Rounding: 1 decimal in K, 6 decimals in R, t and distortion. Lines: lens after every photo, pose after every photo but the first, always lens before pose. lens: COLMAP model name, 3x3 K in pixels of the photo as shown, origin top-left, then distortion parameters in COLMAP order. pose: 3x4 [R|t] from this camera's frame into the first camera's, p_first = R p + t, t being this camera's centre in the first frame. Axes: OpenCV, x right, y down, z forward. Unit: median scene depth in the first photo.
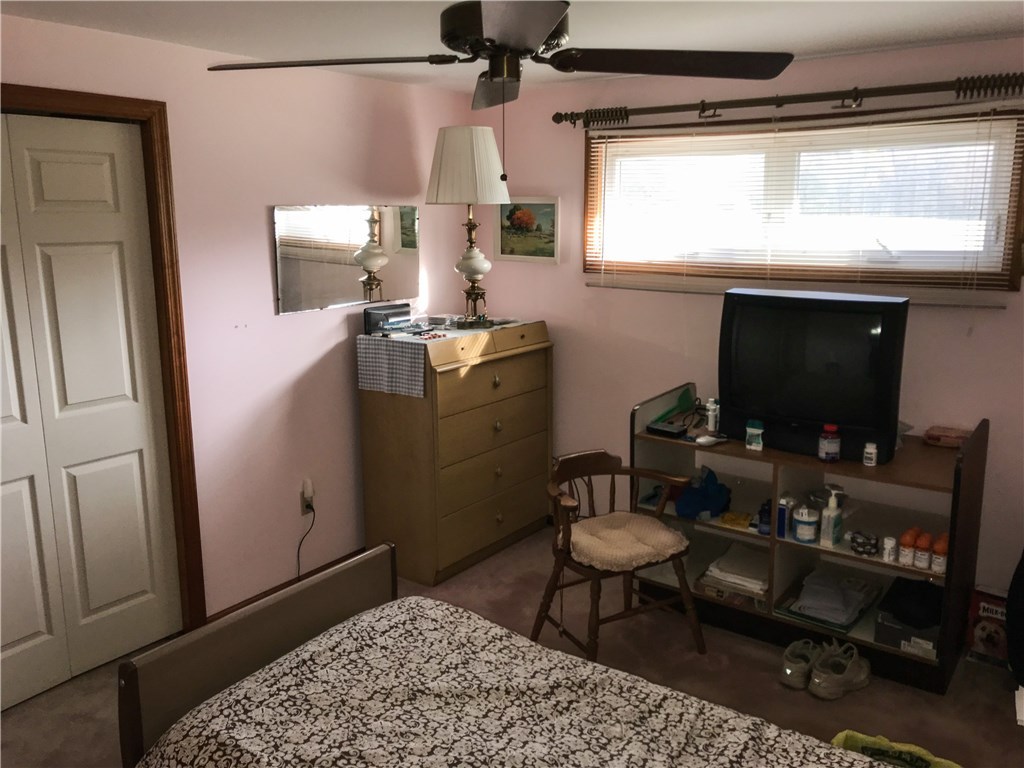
lens RADIAL K [[839.4, 0, 512.1], [0, 839.4, 378.3], [0, 0, 1]] dist [0.040383, -0.025609]
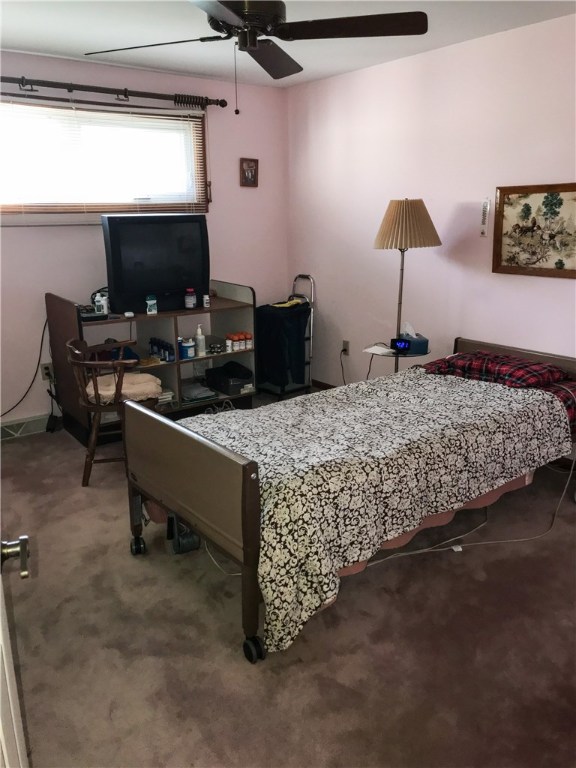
lens RADIAL K [[629.5, 0, 287.3], [0, 629.5, 387.0], [0, 0, 1]] dist [0.040383, -0.025609]
pose [[0.295254, -0.255947, 0.920498, -0.825163], [0.200040, 0.958656, 0.202393, 0.026335], [-0.934242, 0.124379, 0.334247, 0.385945]]
